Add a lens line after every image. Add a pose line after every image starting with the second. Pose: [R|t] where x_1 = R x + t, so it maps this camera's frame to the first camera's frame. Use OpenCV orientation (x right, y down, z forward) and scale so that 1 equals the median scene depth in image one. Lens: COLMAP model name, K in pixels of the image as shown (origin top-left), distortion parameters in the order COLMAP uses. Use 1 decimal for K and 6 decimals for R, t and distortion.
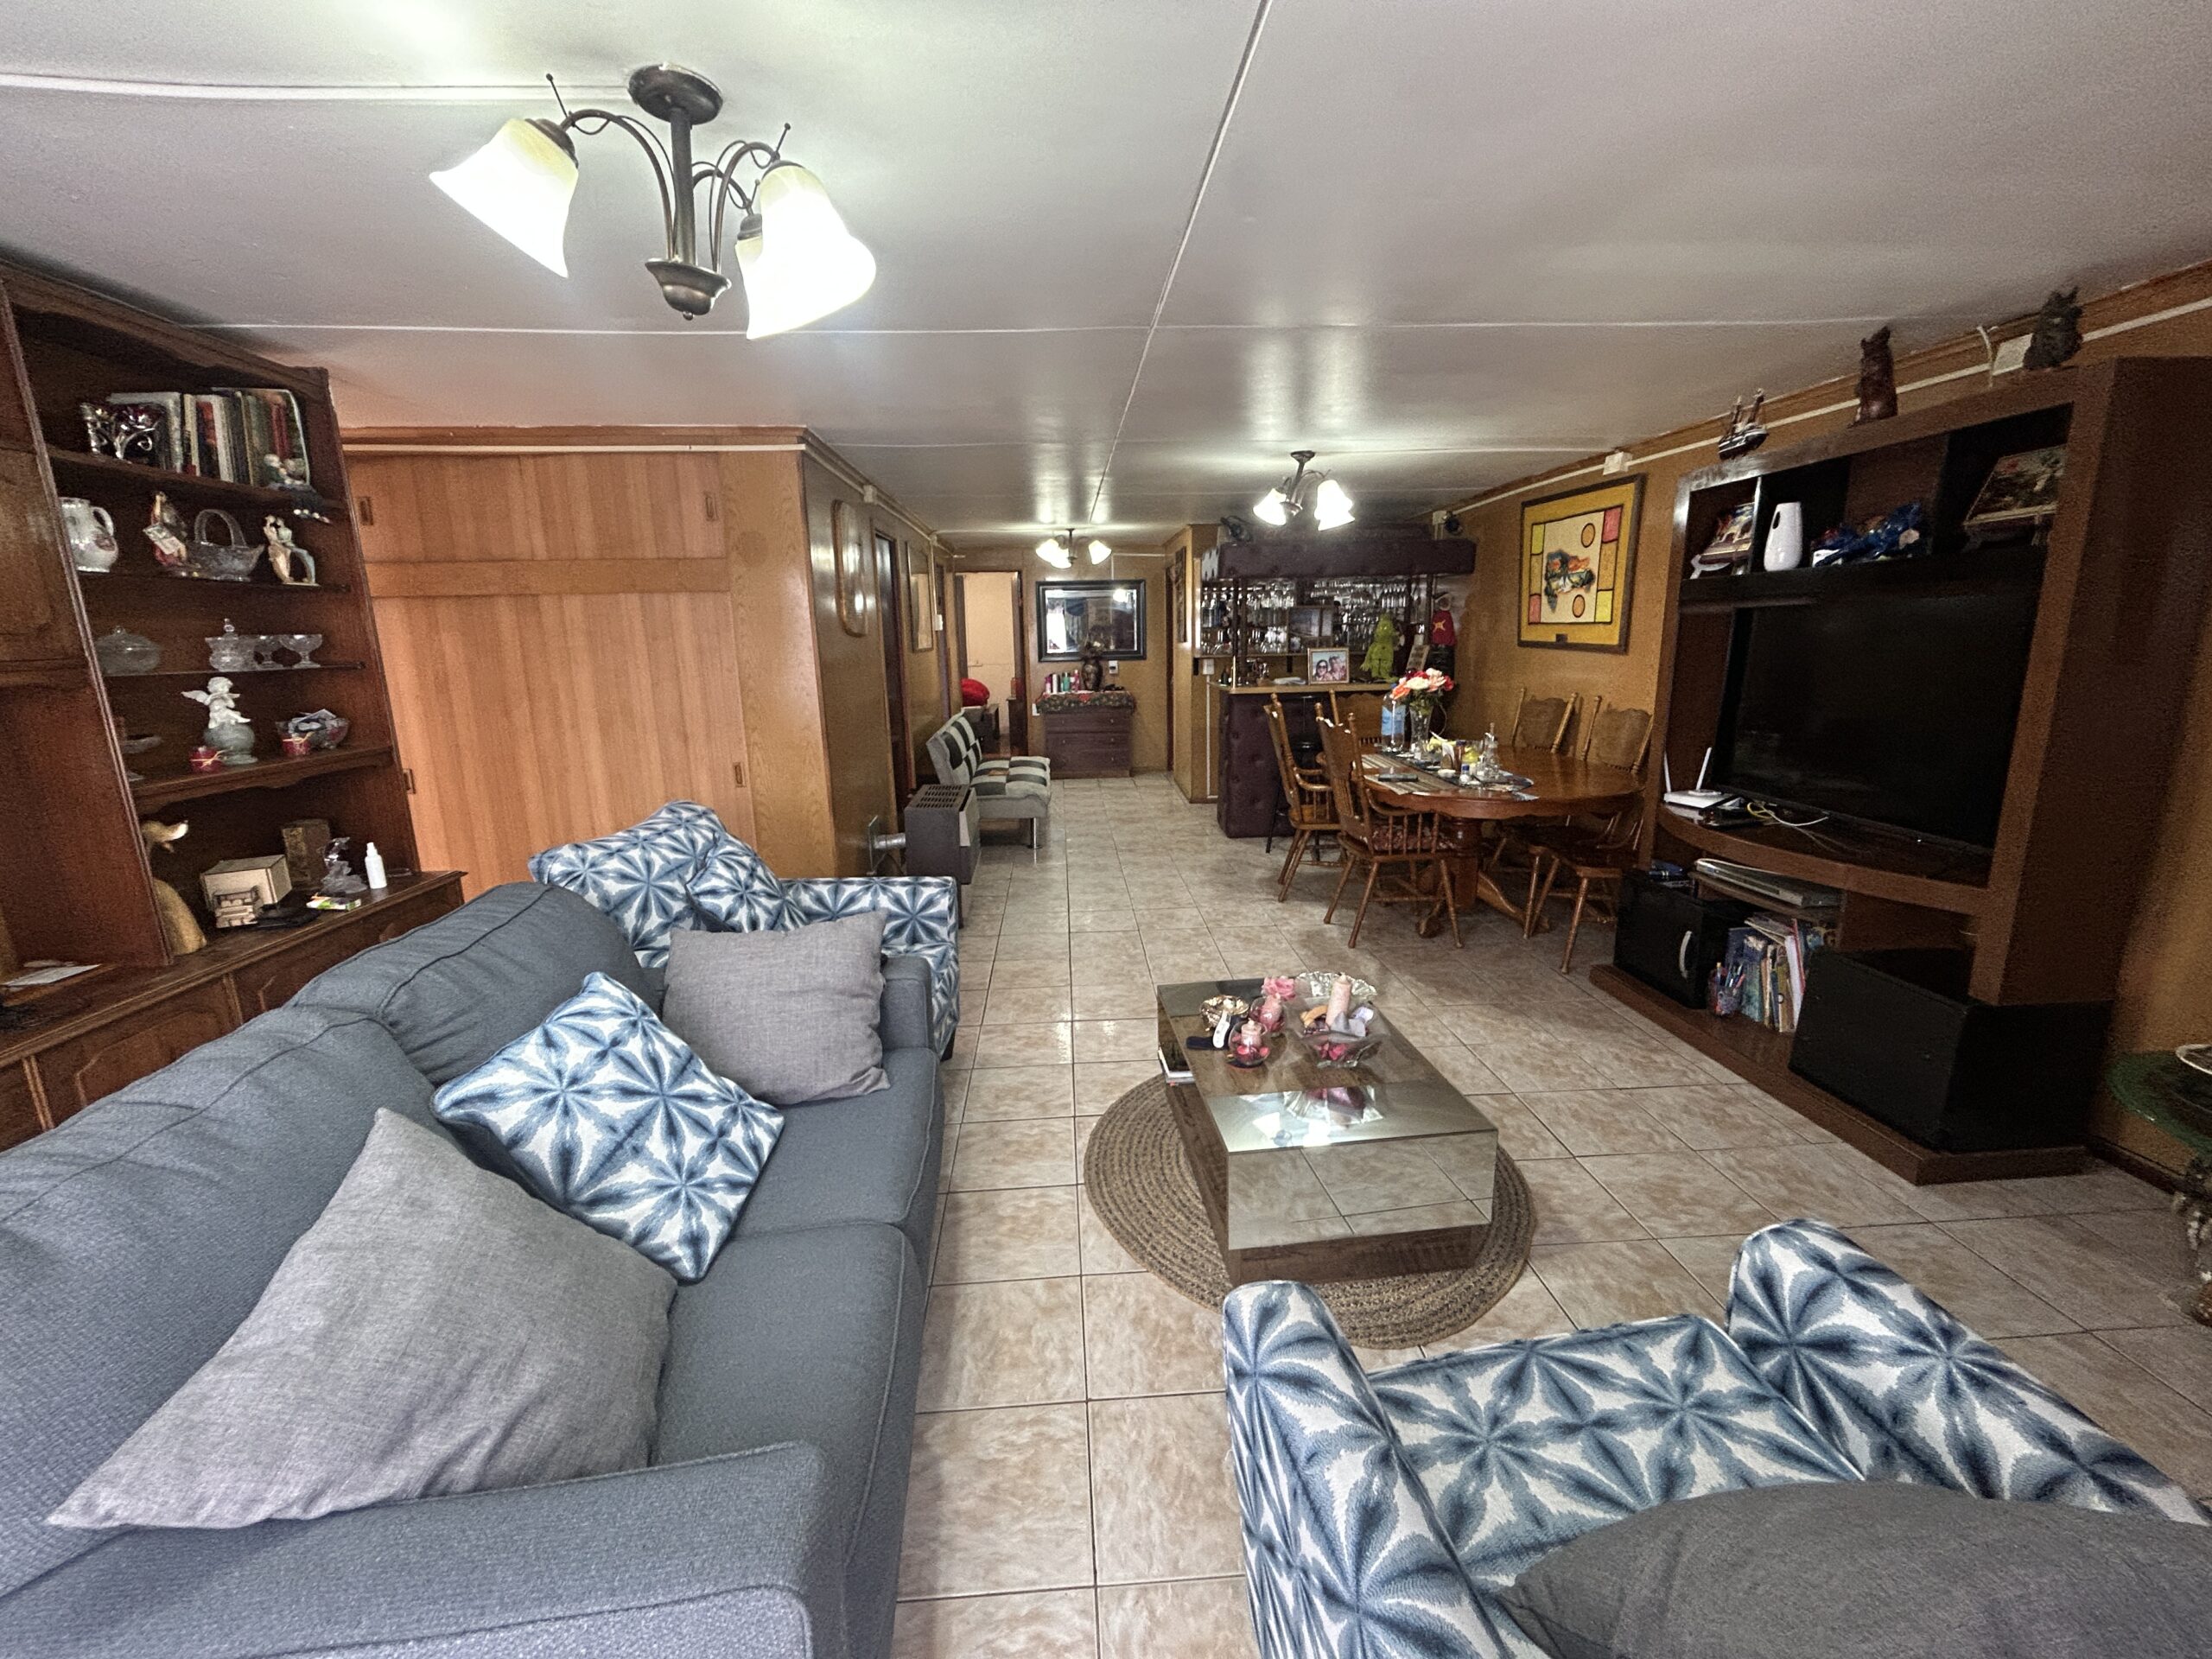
lens RADIAL K [[889.3, 0, 1102.1], [0, 889.3, 829.5], [0, 0, 1]] dist [0.000434, -0.000230]
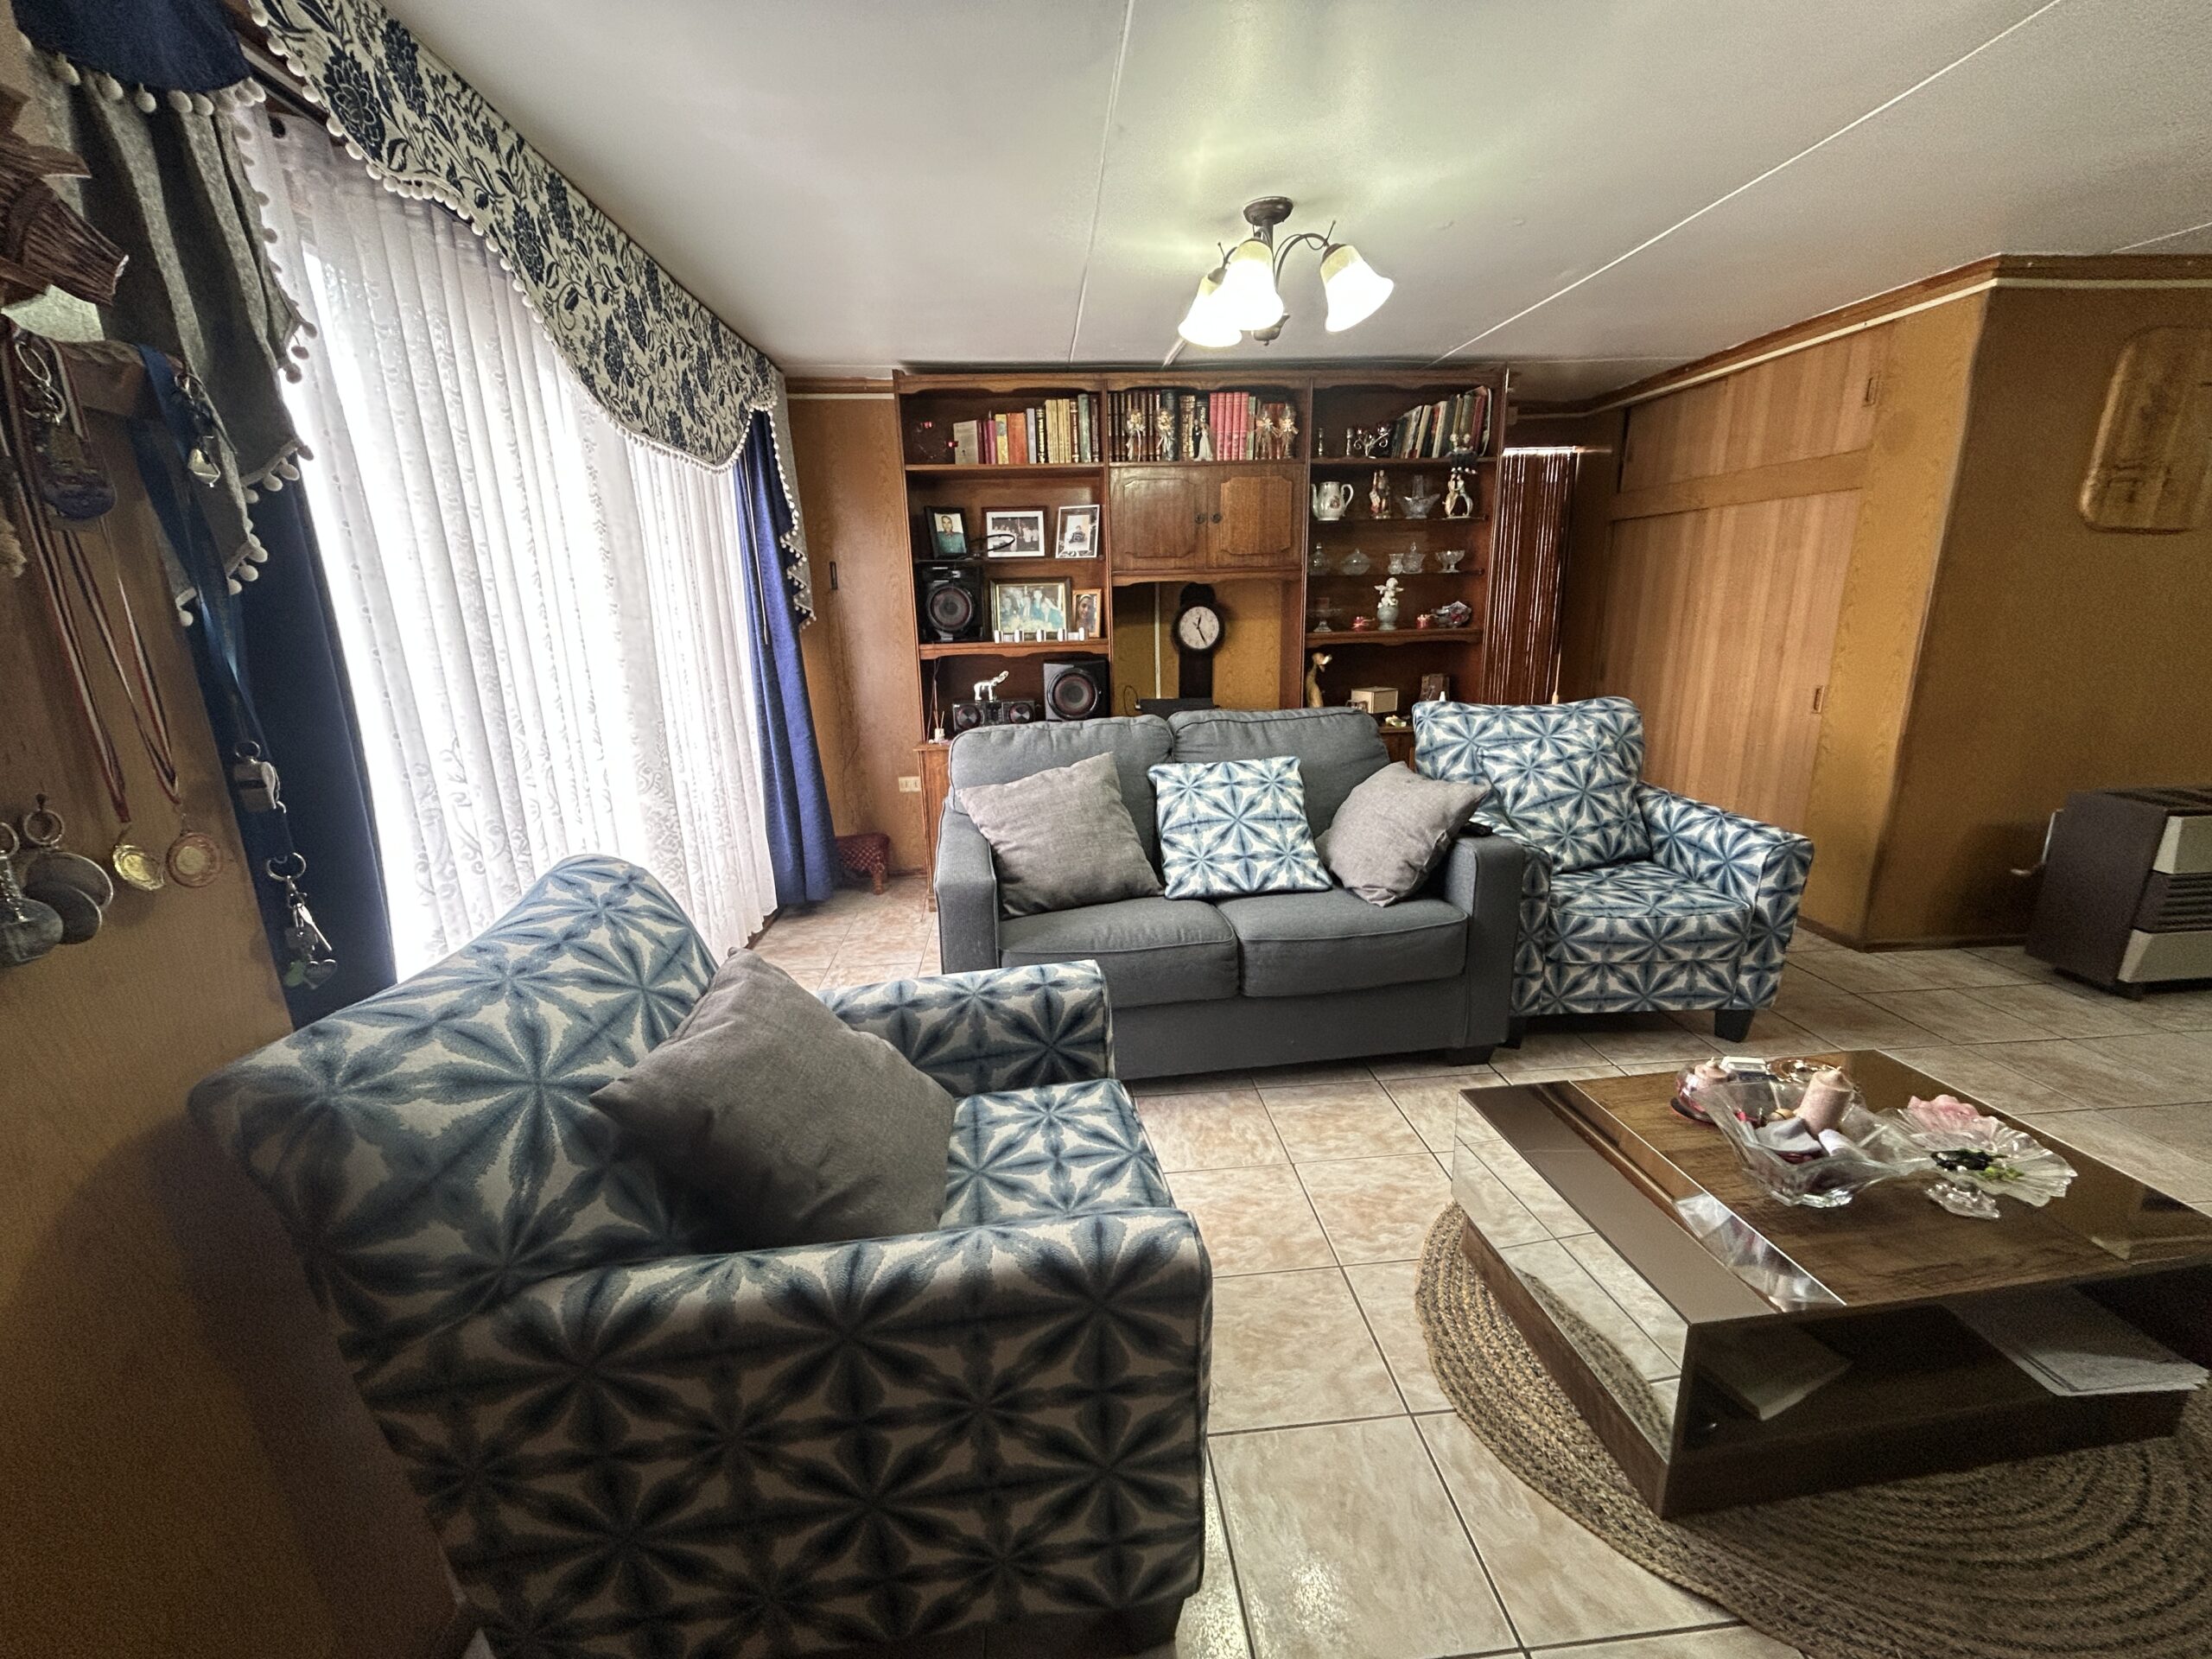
lens RADIAL K [[889.3, 0, 1105.6], [0, 889.3, 822.8], [0, 0, 1]] dist [0.000434, -0.000230]
pose [[0.033756, 0.264388, -0.963826, 0.751692], [-0.194022, 0.947762, 0.253186, -0.051273], [0.980416, 0.178457, 0.083289, 0.403395]]
